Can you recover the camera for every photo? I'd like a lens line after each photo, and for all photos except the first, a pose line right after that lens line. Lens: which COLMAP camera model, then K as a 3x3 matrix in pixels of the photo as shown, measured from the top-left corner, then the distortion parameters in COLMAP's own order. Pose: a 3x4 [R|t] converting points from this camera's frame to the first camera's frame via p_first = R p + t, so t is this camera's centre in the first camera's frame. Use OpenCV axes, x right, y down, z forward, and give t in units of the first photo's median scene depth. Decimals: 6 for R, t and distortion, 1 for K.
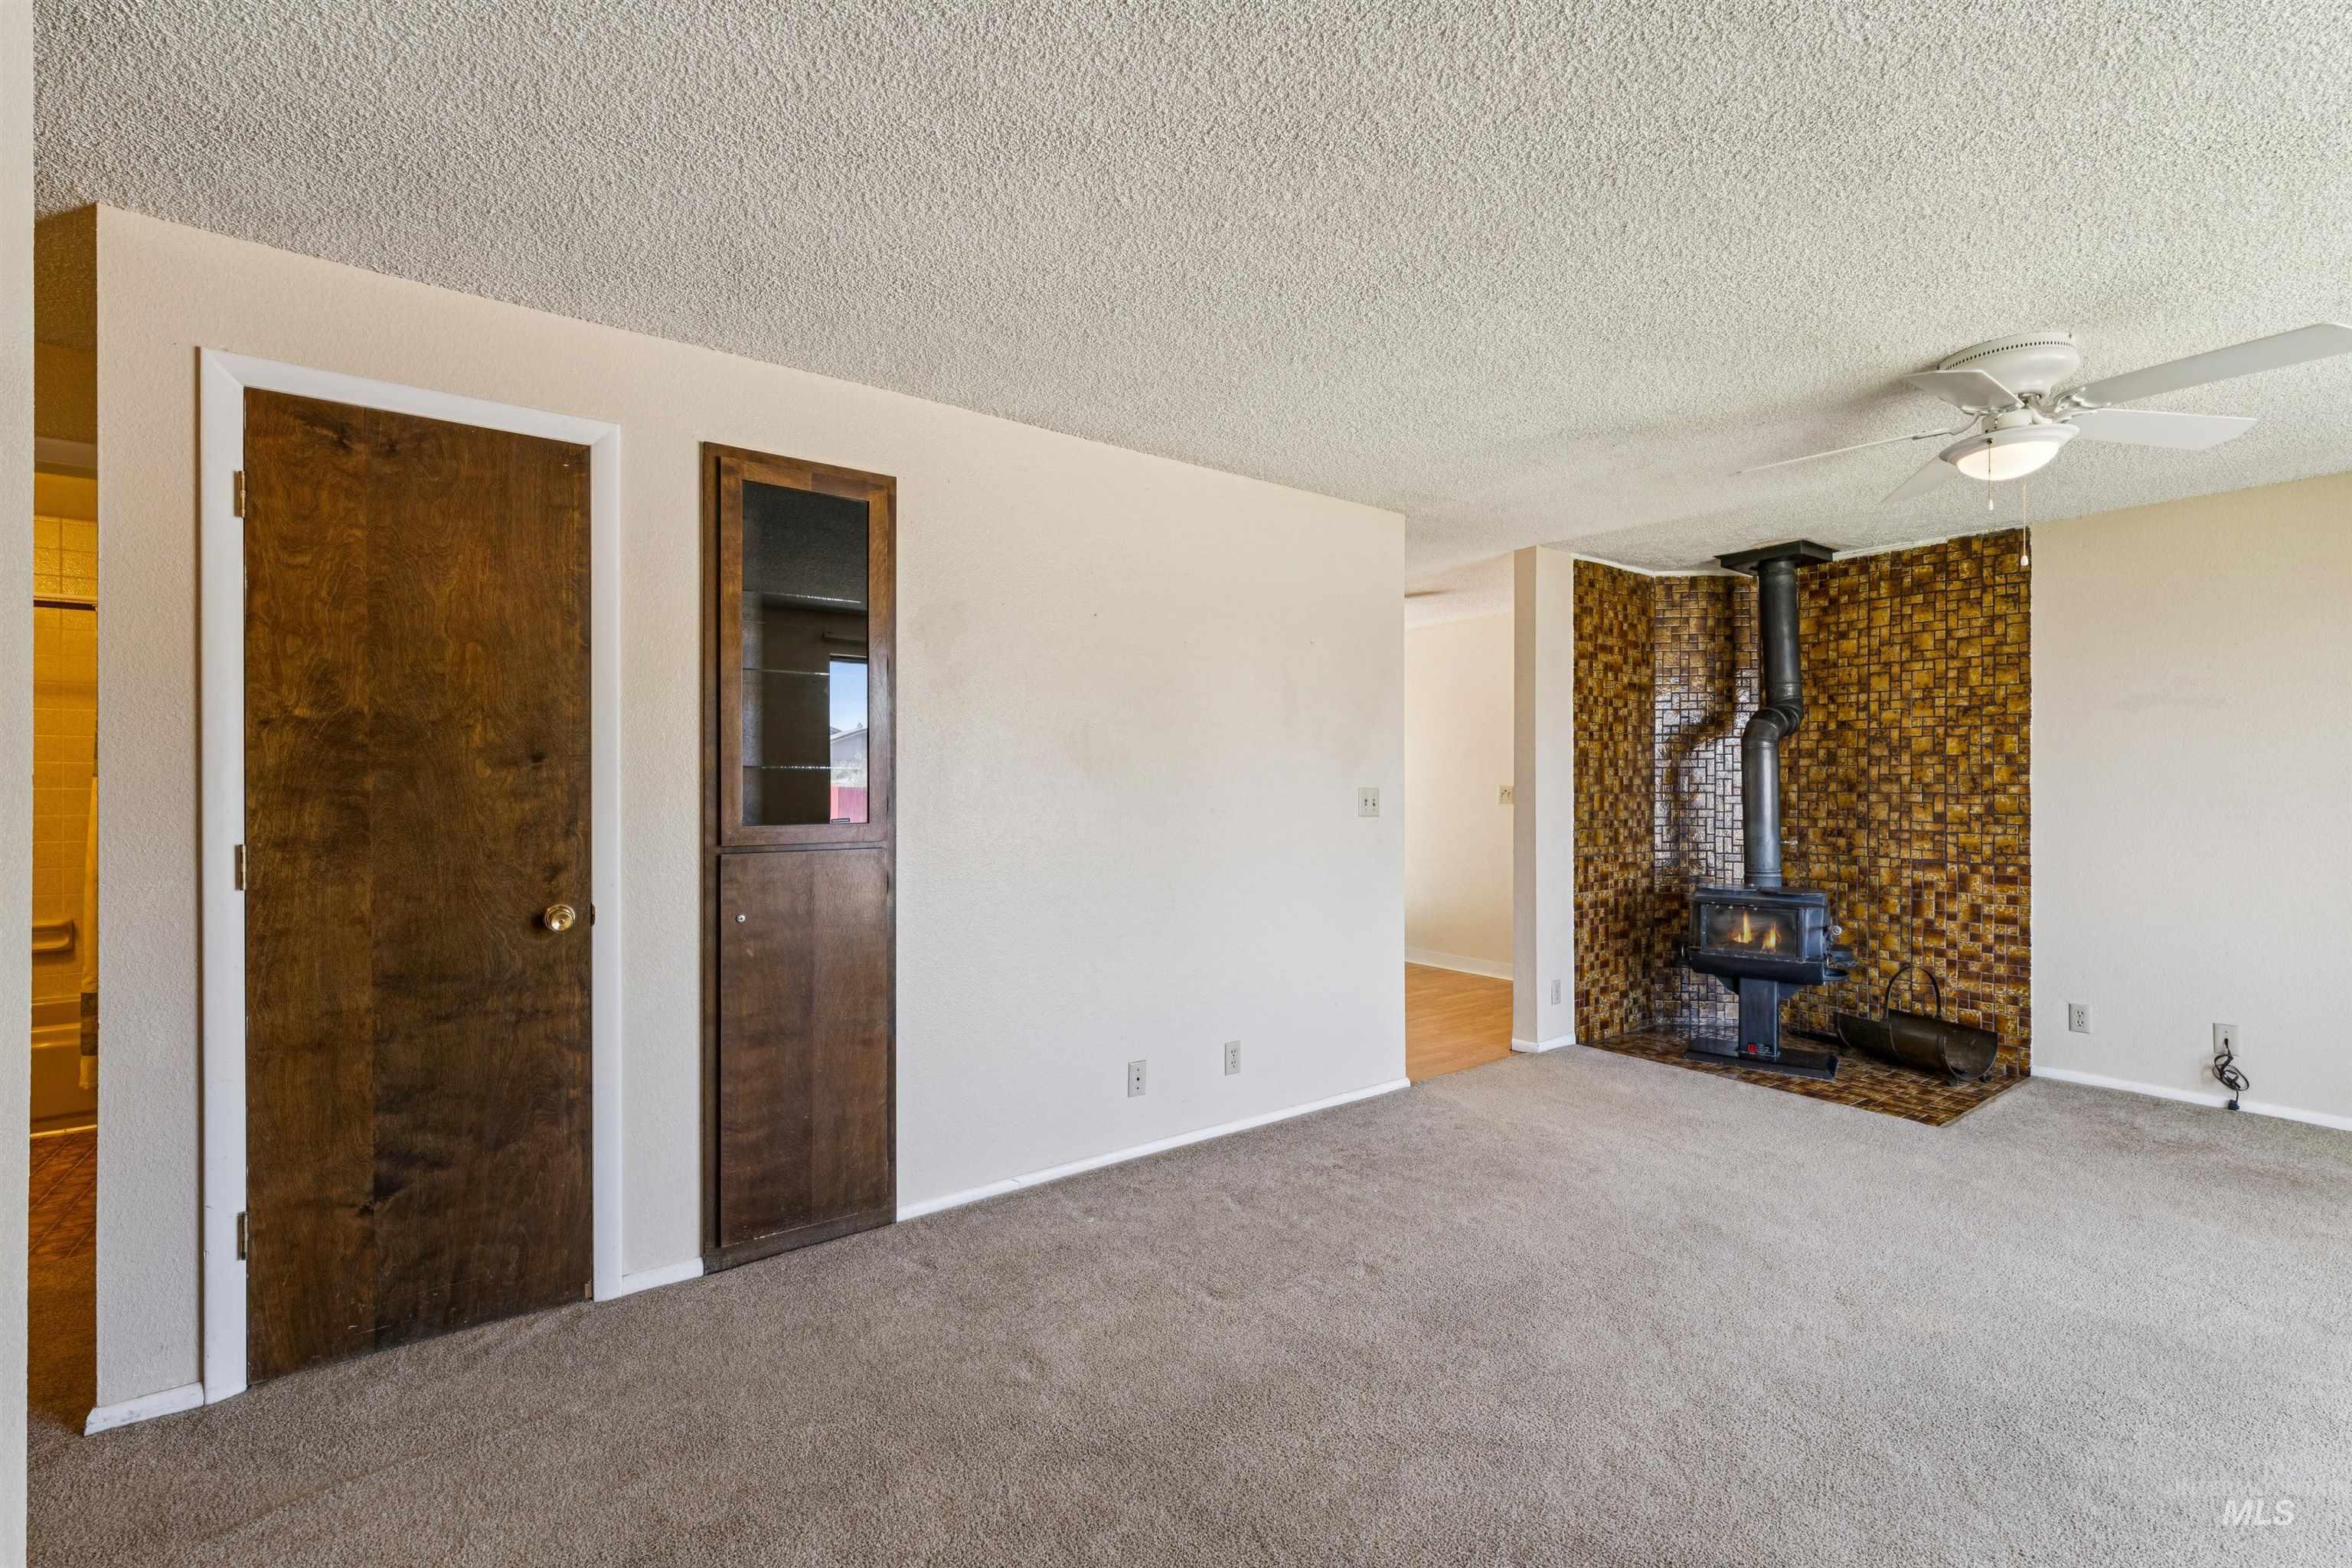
lens RADIAL K [[1010.3, 0, 1178.7], [0, 1010.3, 785.3], [0, 0, 1]] dist [0.001412, 0.000006]
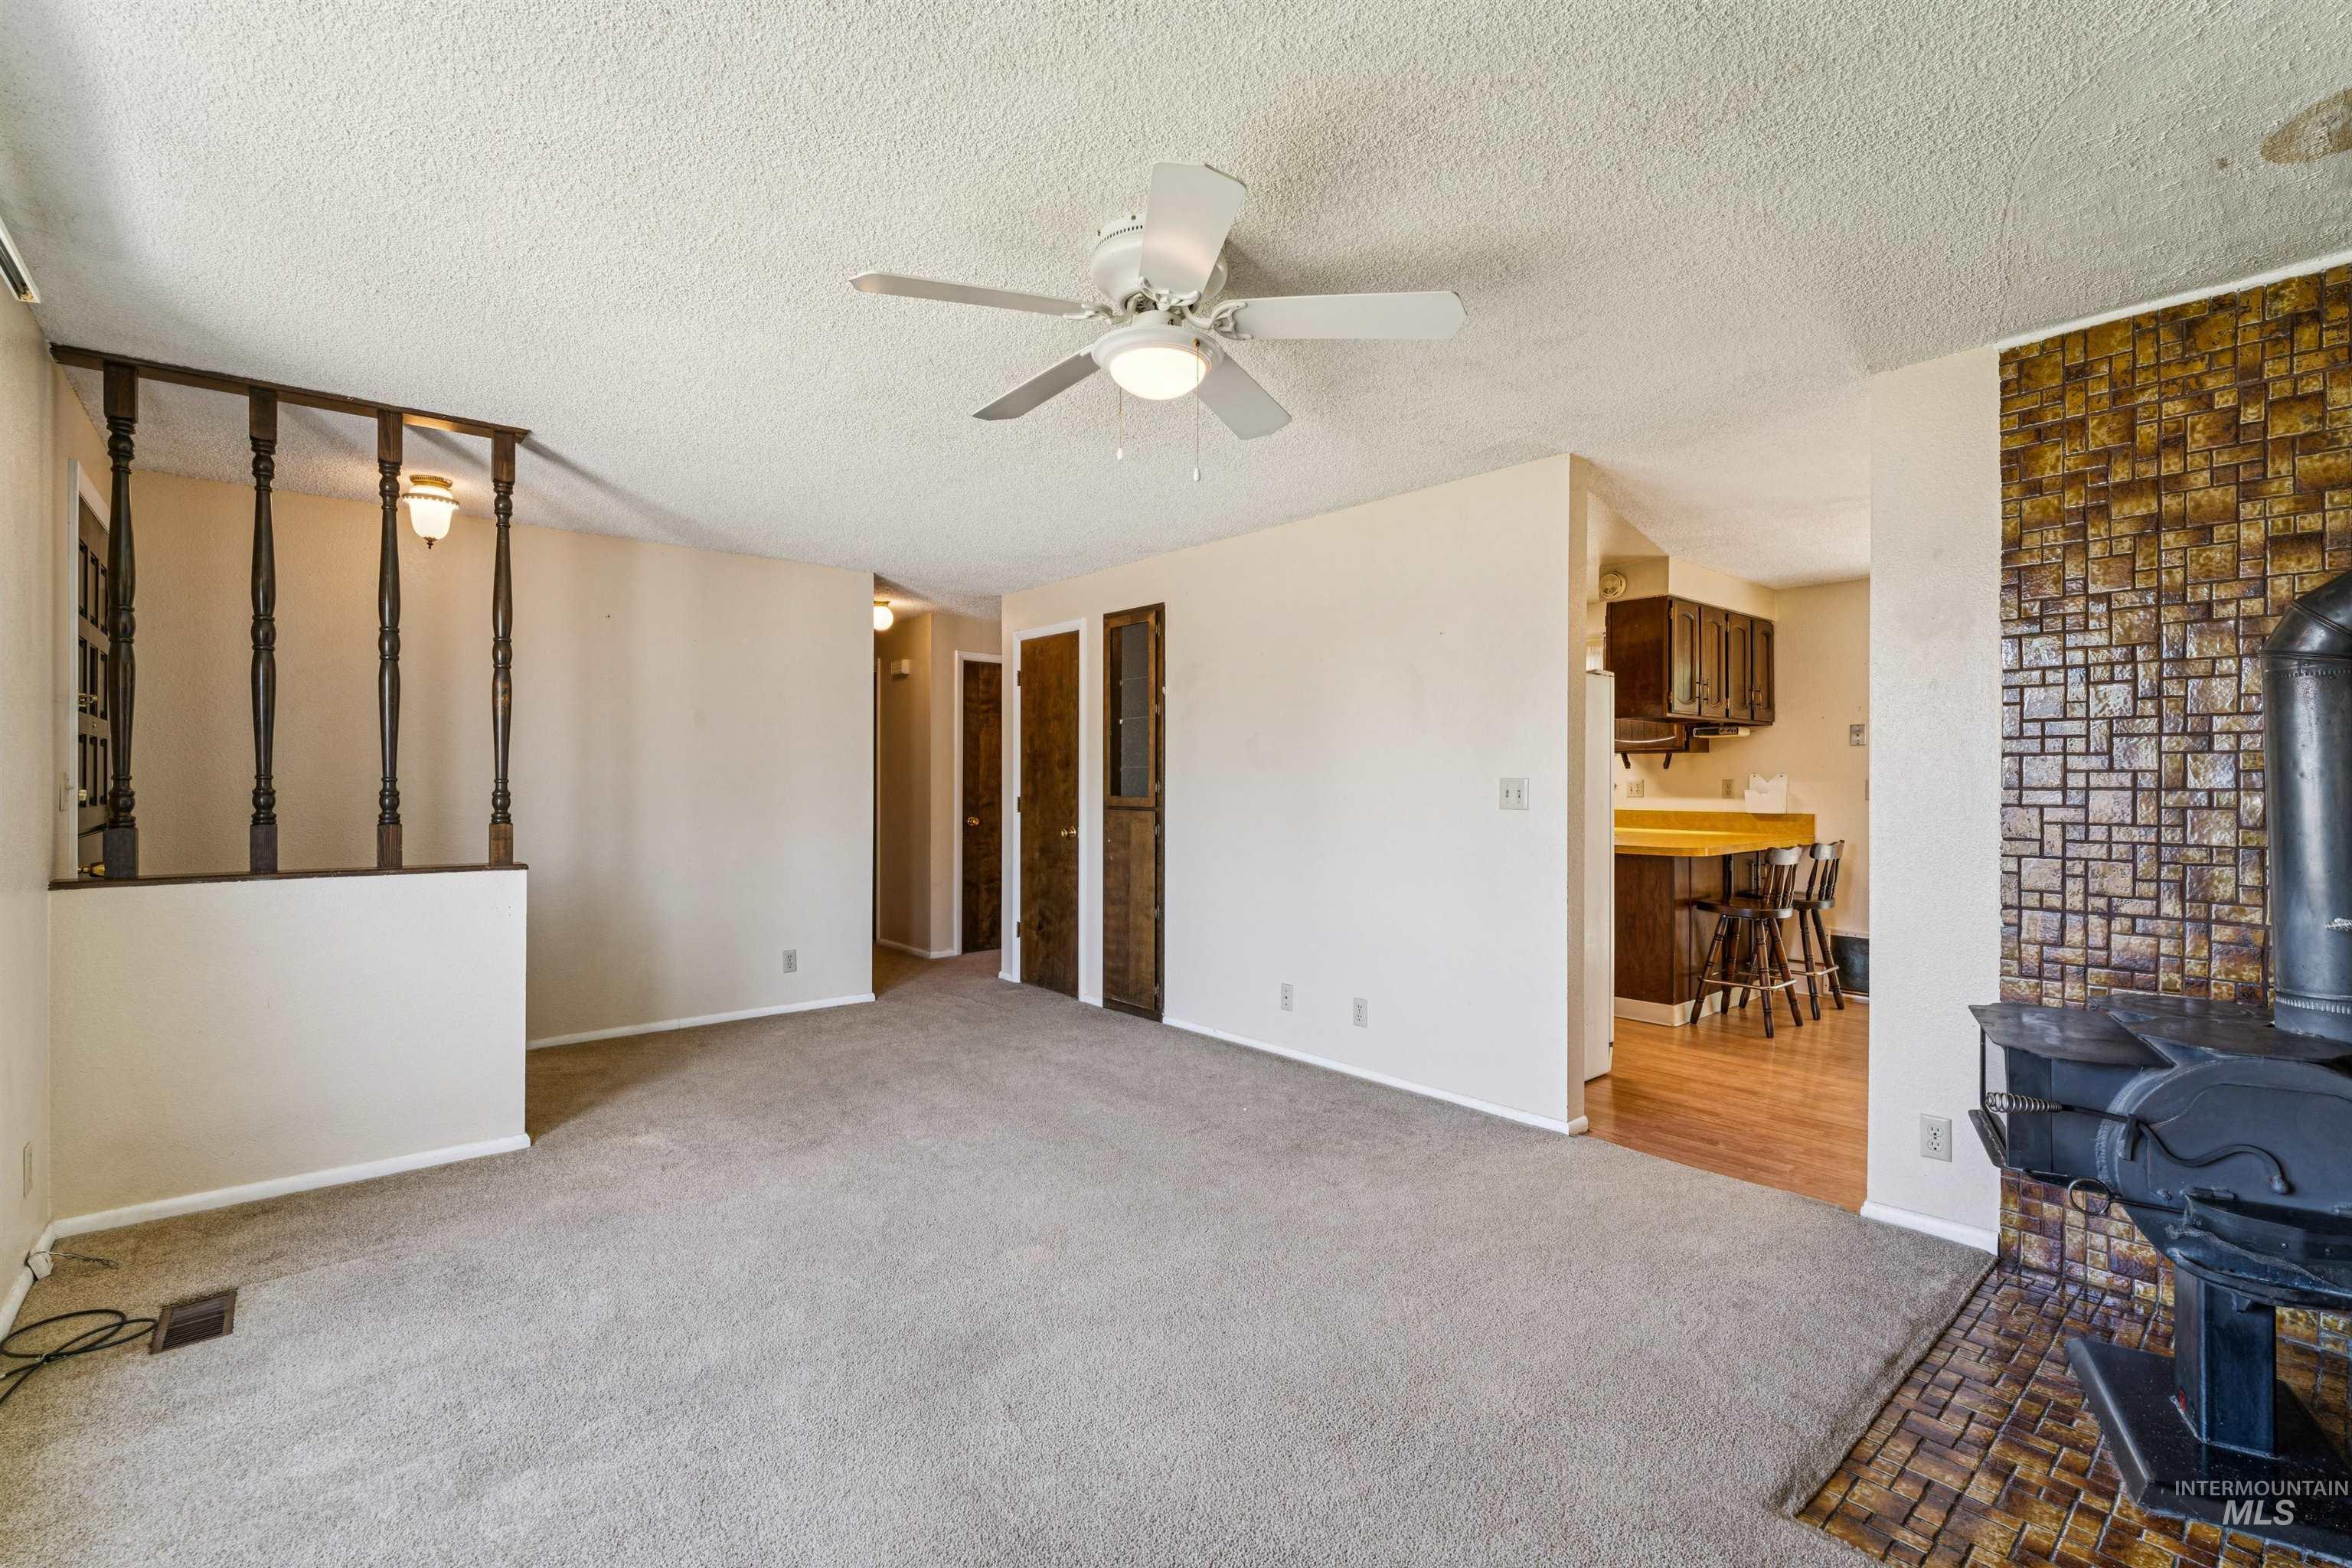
lens RADIAL K [[1010.3, 0, 1181.8], [0, 1010.3, 792.2], [0, 0, 1]] dist [0.001412, 0.000006]
pose [[0.096240, 0.010999, -0.995297, 0.917690], [-0.001810, 0.999939, 0.010876, 0.005178], [0.995357, 0.000755, 0.096254, 0.533737]]
